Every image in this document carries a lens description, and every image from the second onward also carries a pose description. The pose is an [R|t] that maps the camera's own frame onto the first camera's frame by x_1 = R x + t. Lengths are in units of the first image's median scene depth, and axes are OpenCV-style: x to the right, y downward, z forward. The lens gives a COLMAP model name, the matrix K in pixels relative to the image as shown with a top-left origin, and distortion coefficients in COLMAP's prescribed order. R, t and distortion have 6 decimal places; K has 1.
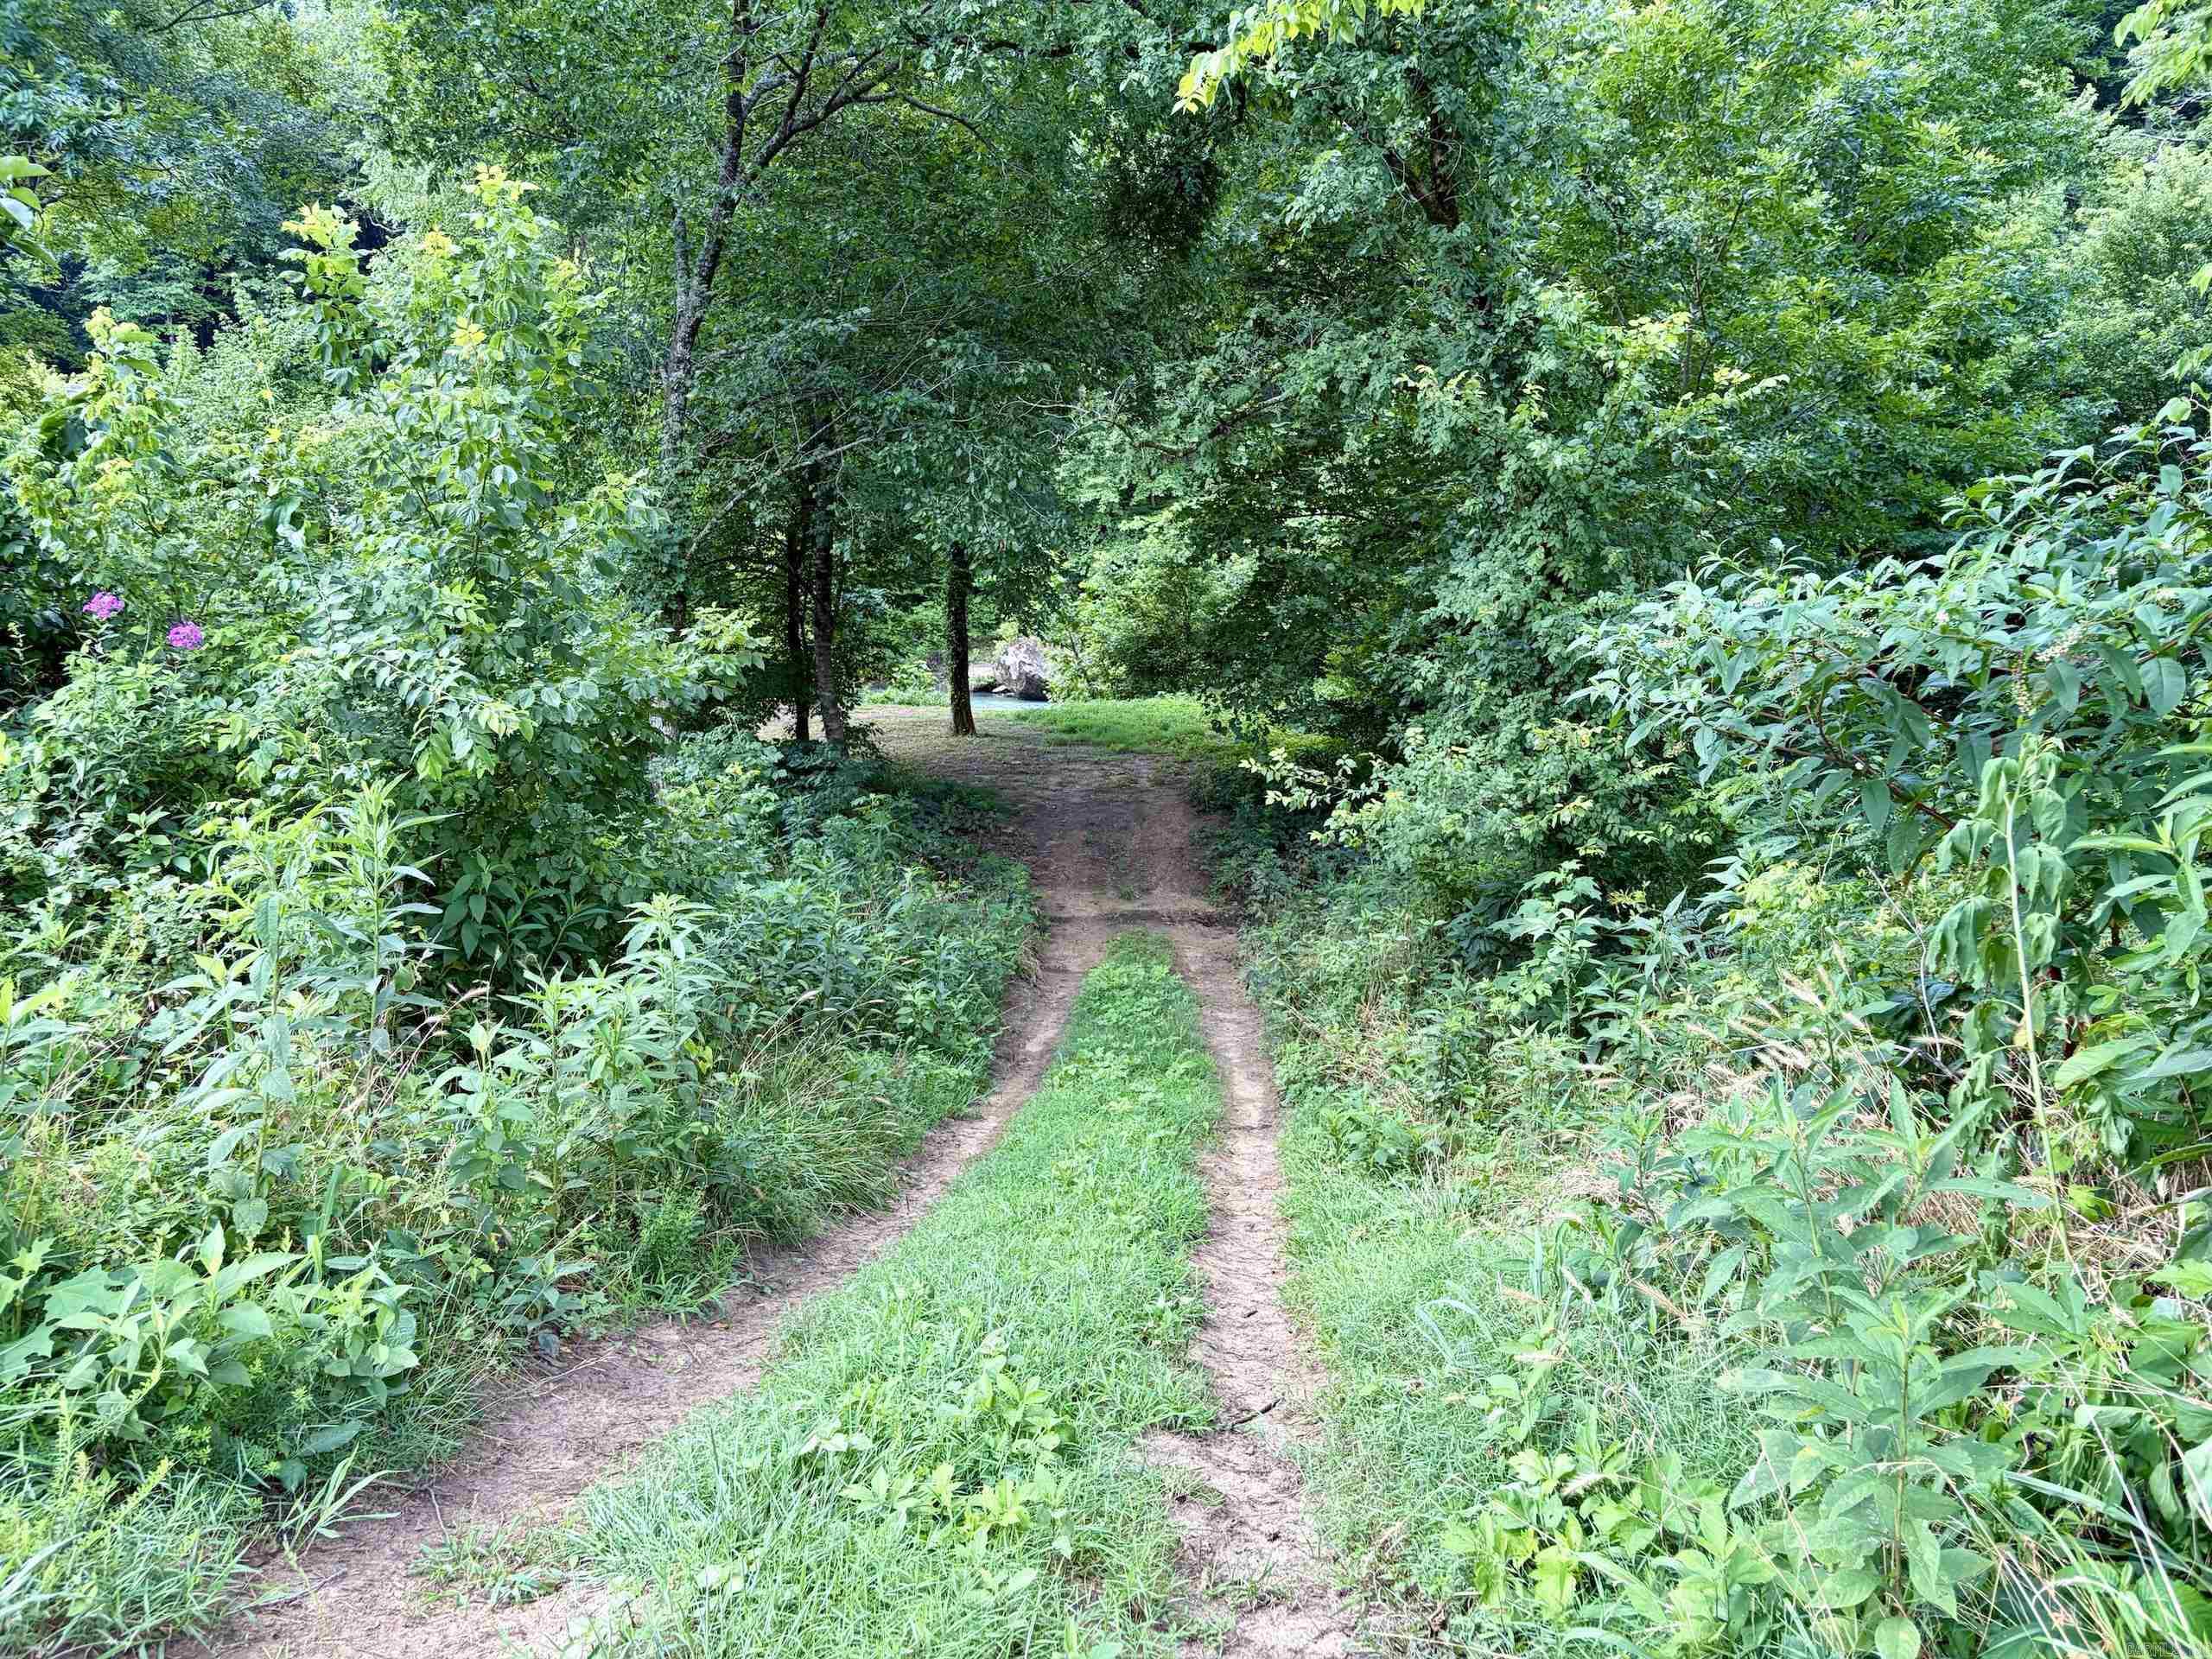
lens RADIAL K [[1654.4, 0, 1125.5], [0, 1654.4, 834.1], [0, 0, 1]] dist [0.044727, -0.057829]
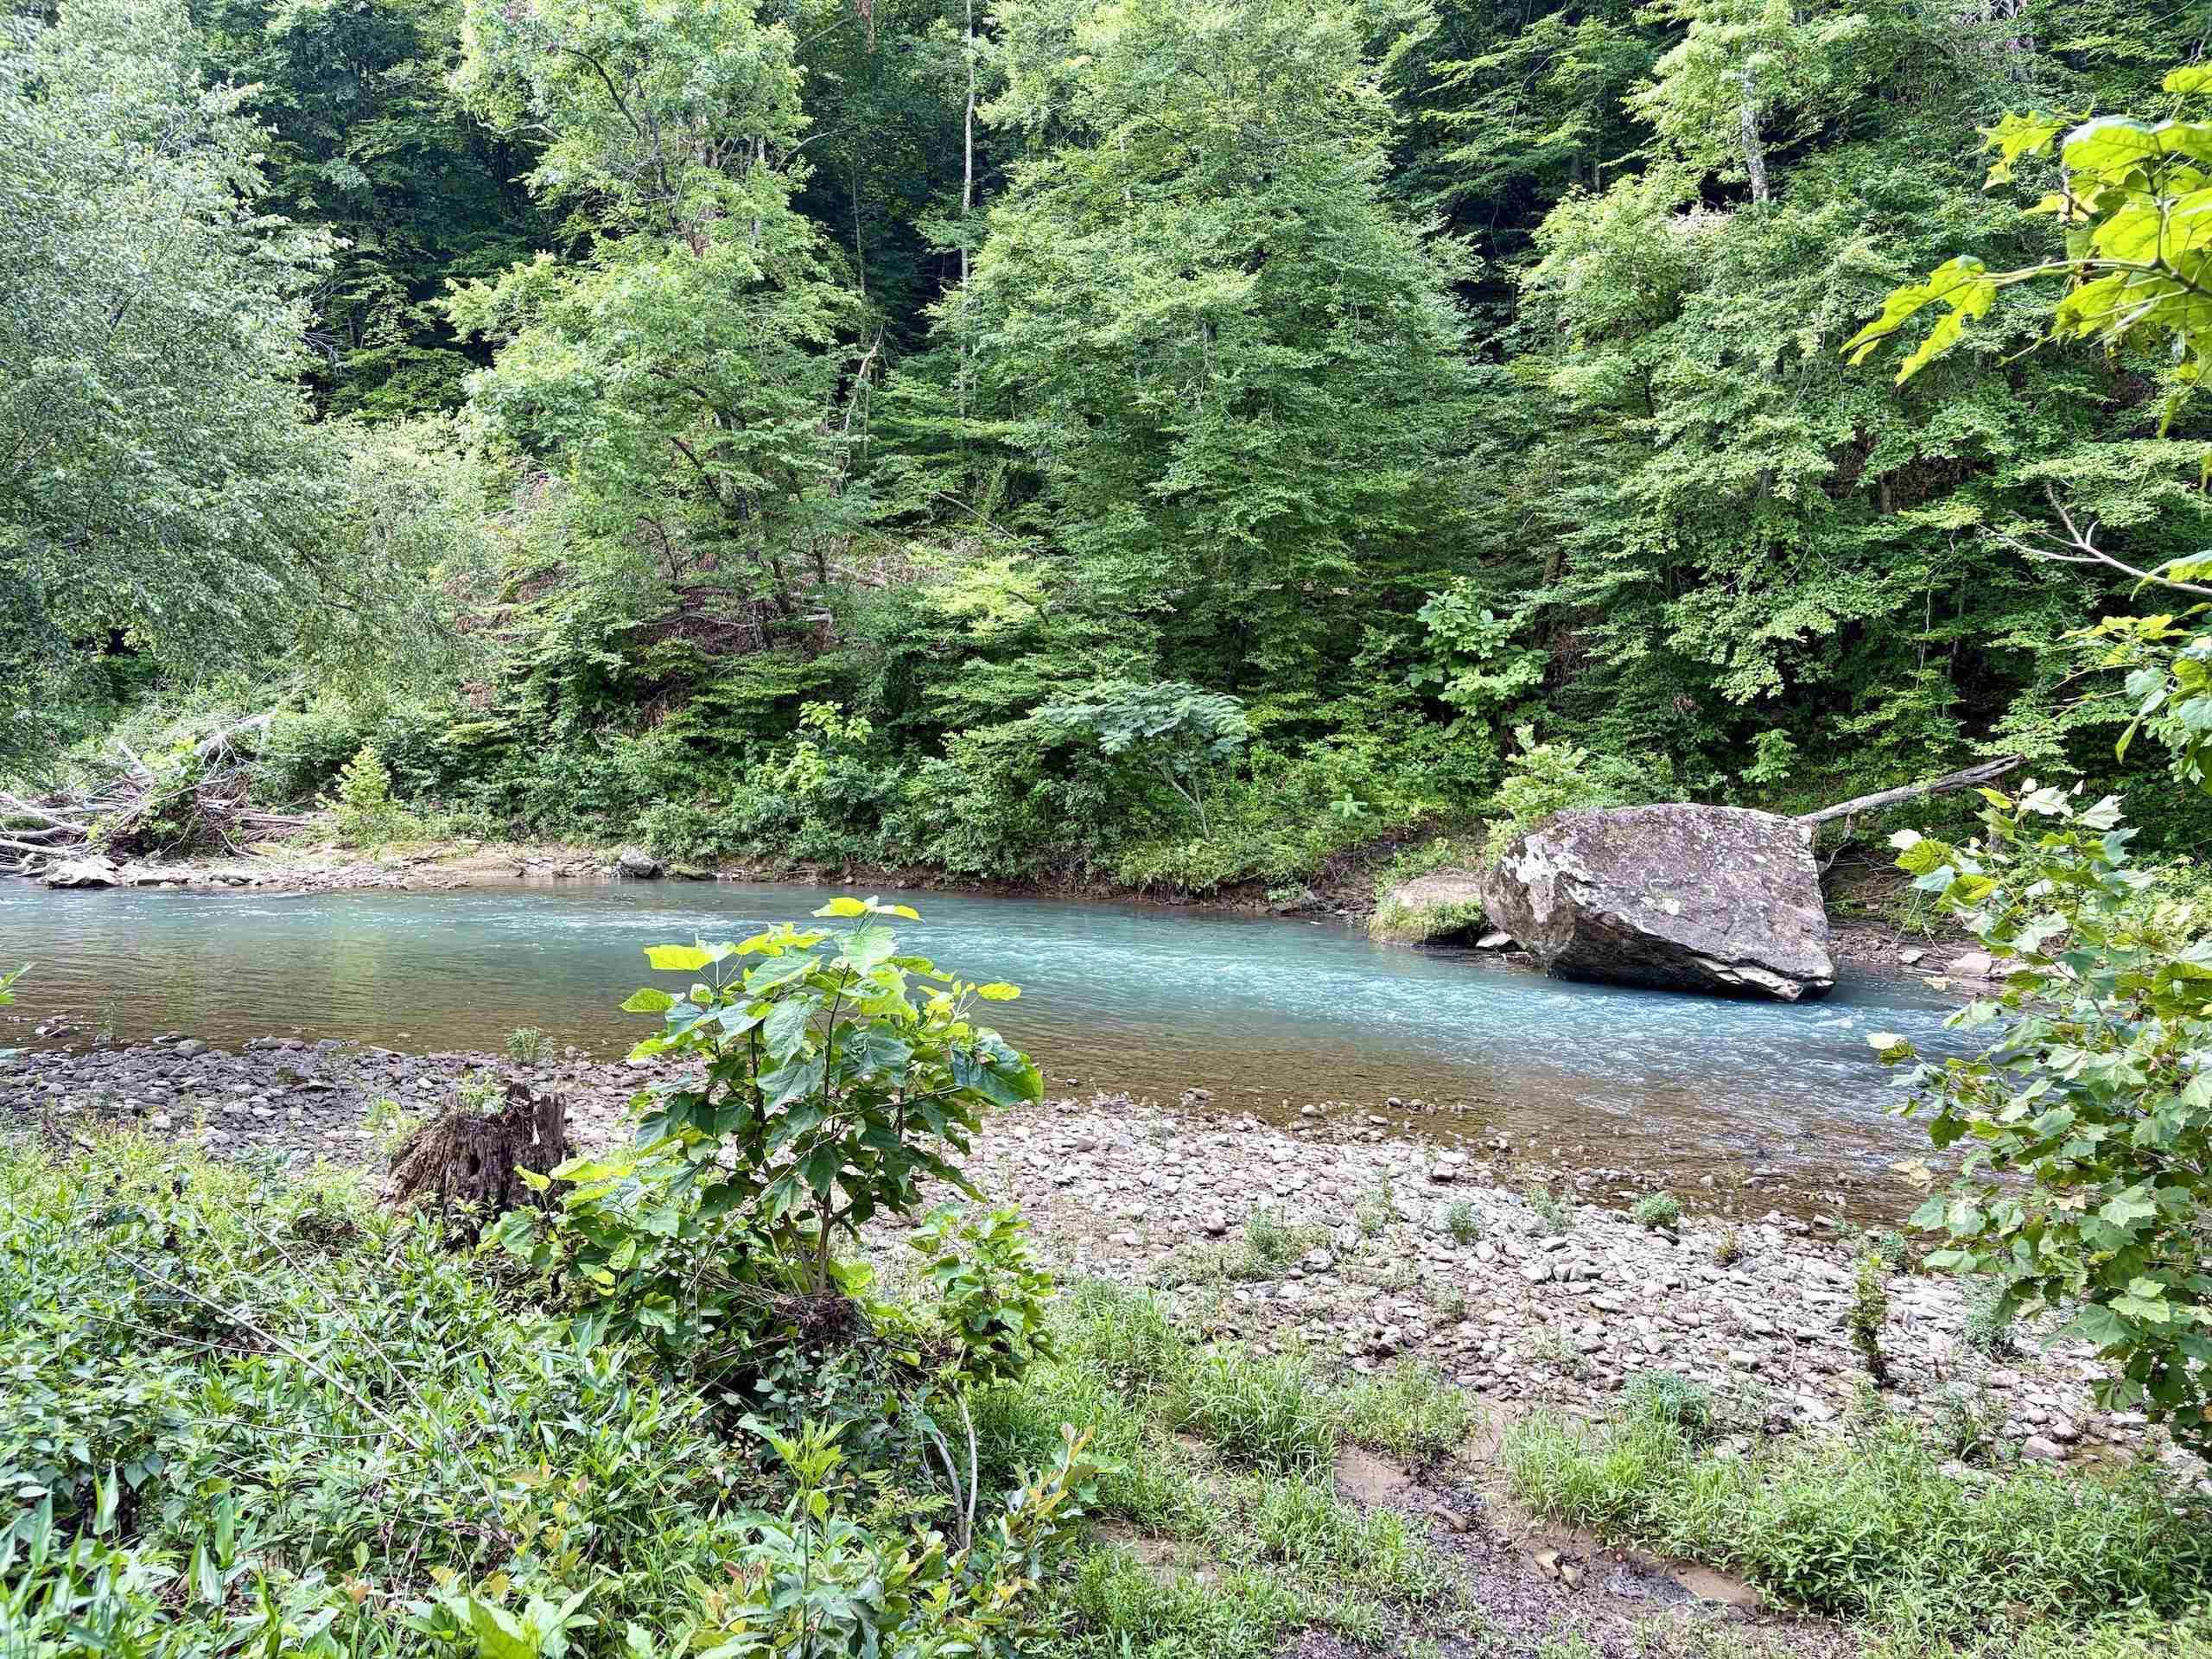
lens RADIAL K [[1654.4, 0, 1101.9], [0, 1654.4, 825.4], [0, 0, 1]] dist [0.044727, -0.057829]
pose [[0.955369, 0.029872, -0.293902, -0.049971], [-0.064622, 0.991912, -0.109245, -0.065278], [0.288261, 0.123361, 0.949572, 0.590577]]
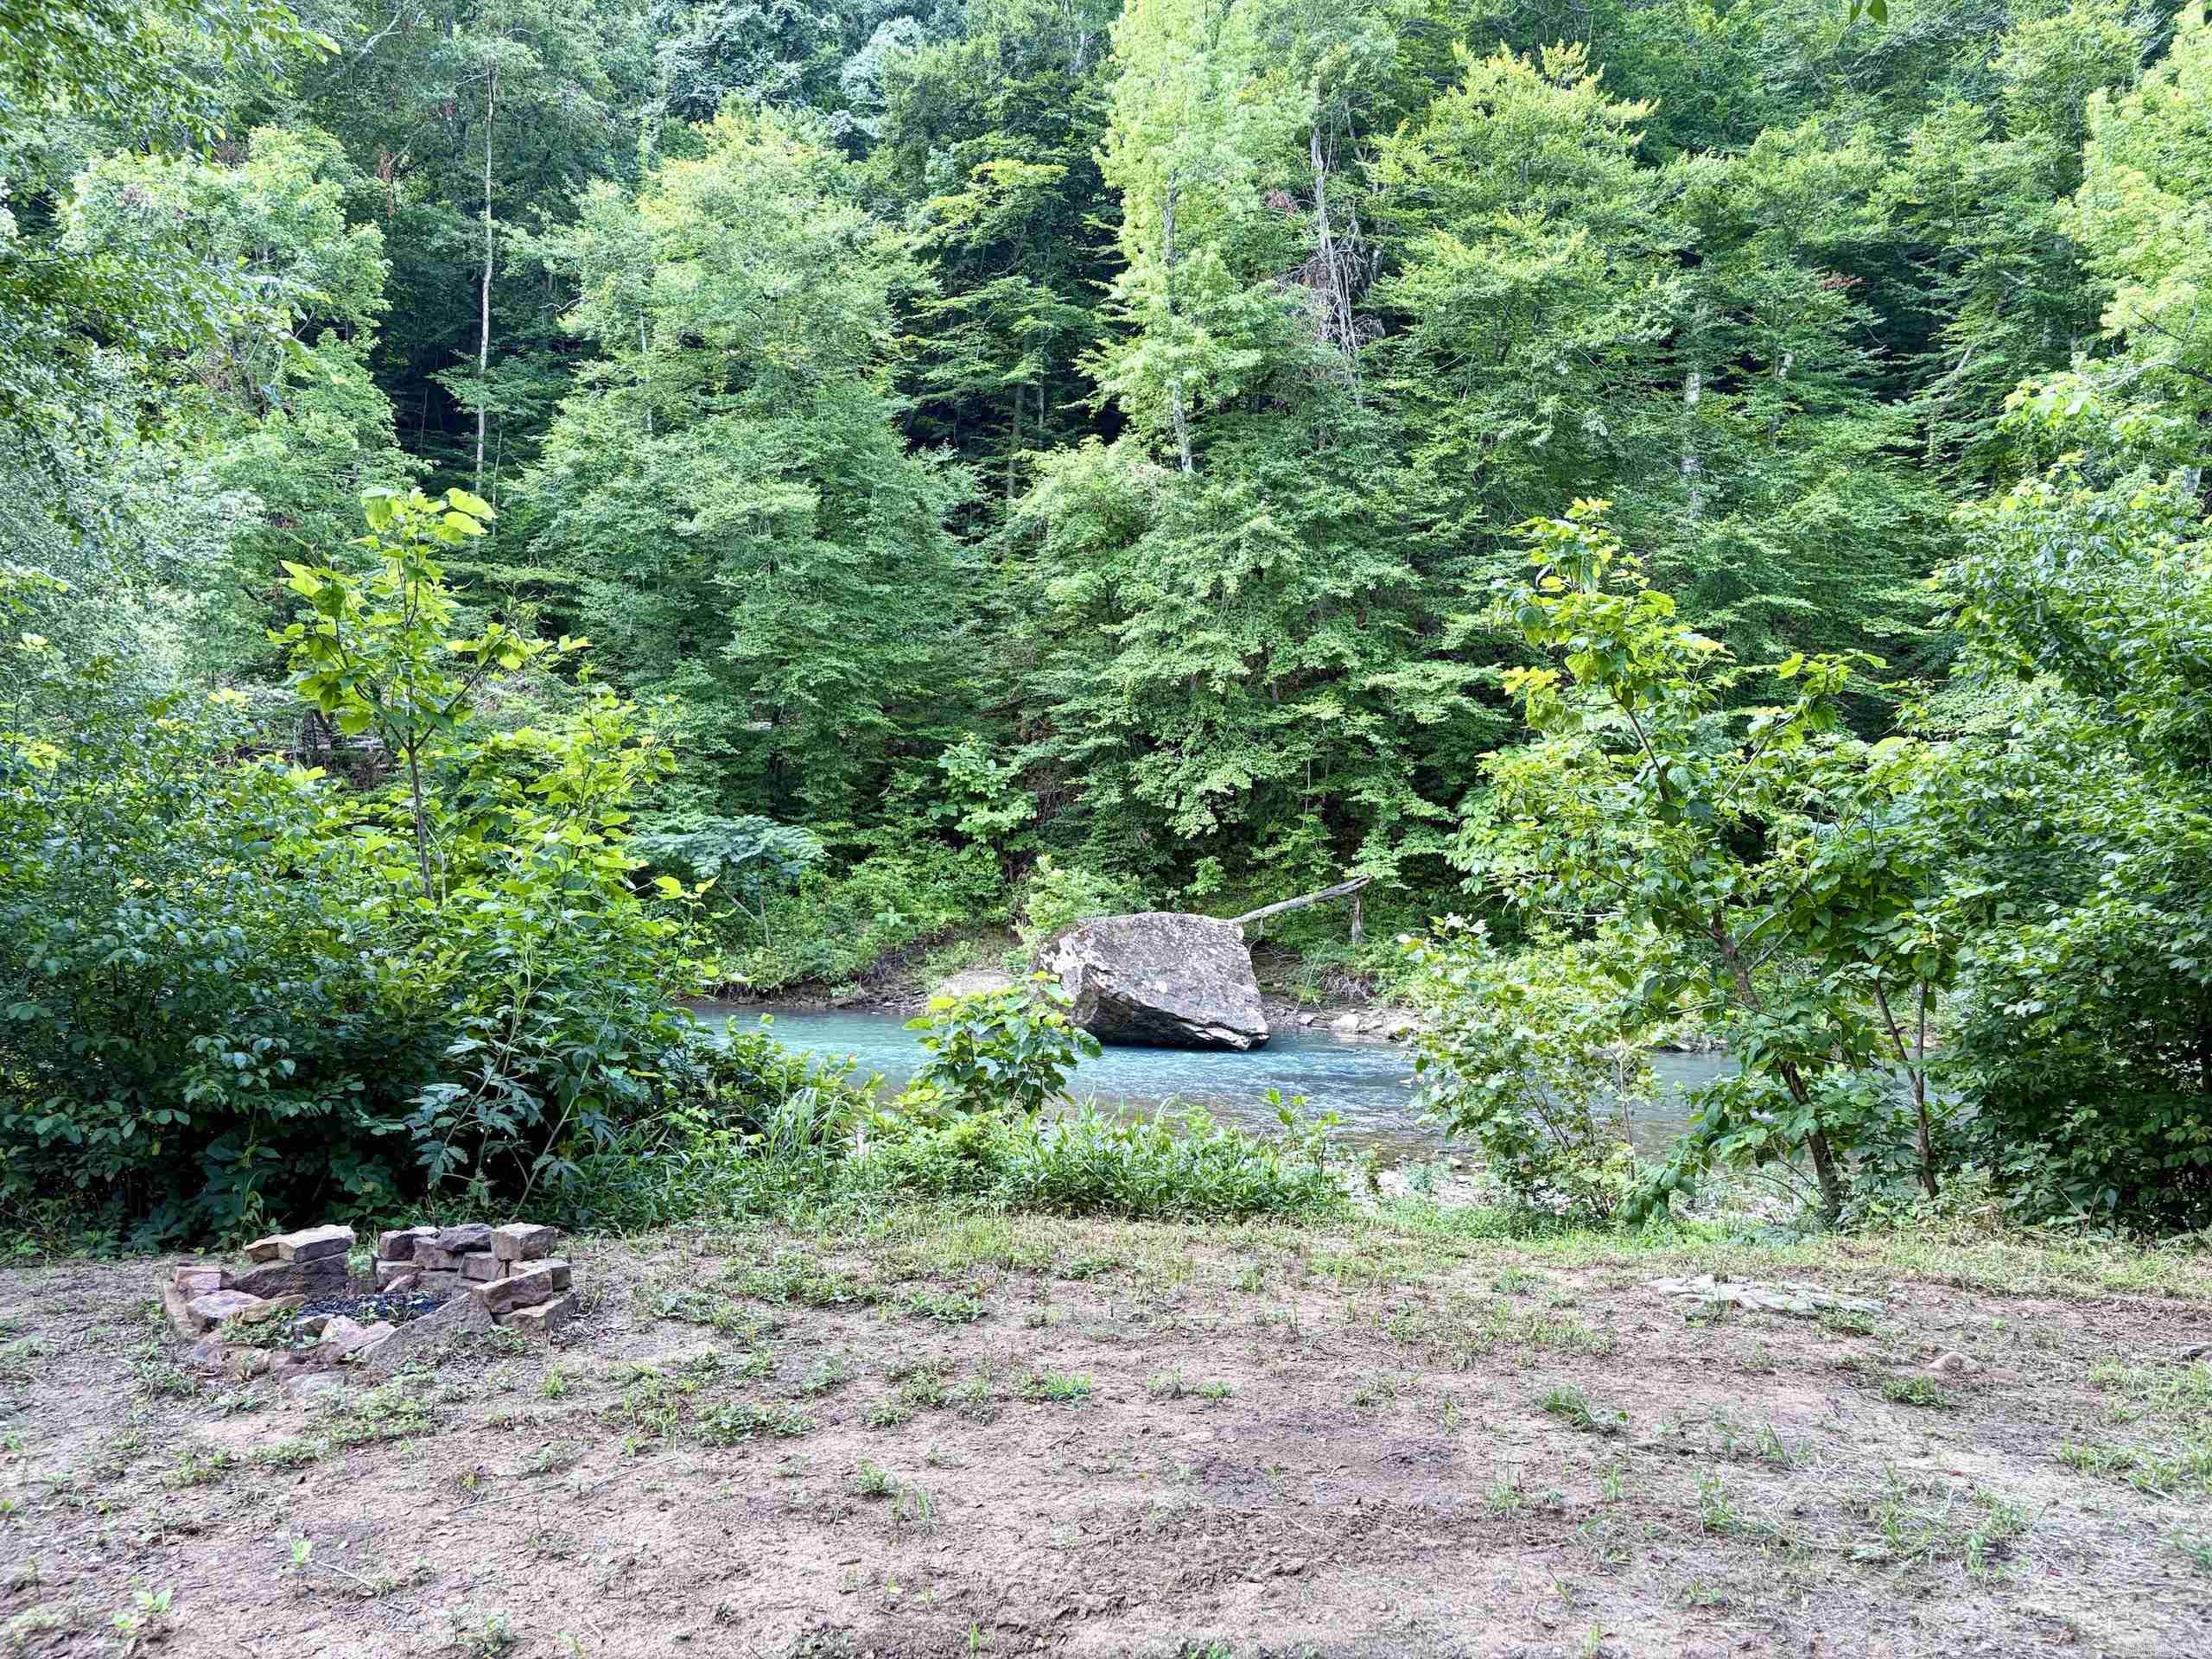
lens RADIAL K [[1654.4, 0, 1093.1], [0, 1654.4, 842.4], [0, 0, 1]] dist [0.044727, -0.057829]
pose [[0.997593, 0.015511, 0.067582, -0.090350], [-0.003567, 0.984848, -0.173382, -0.052150], [-0.069248, 0.172724, 0.982533, 0.478589]]
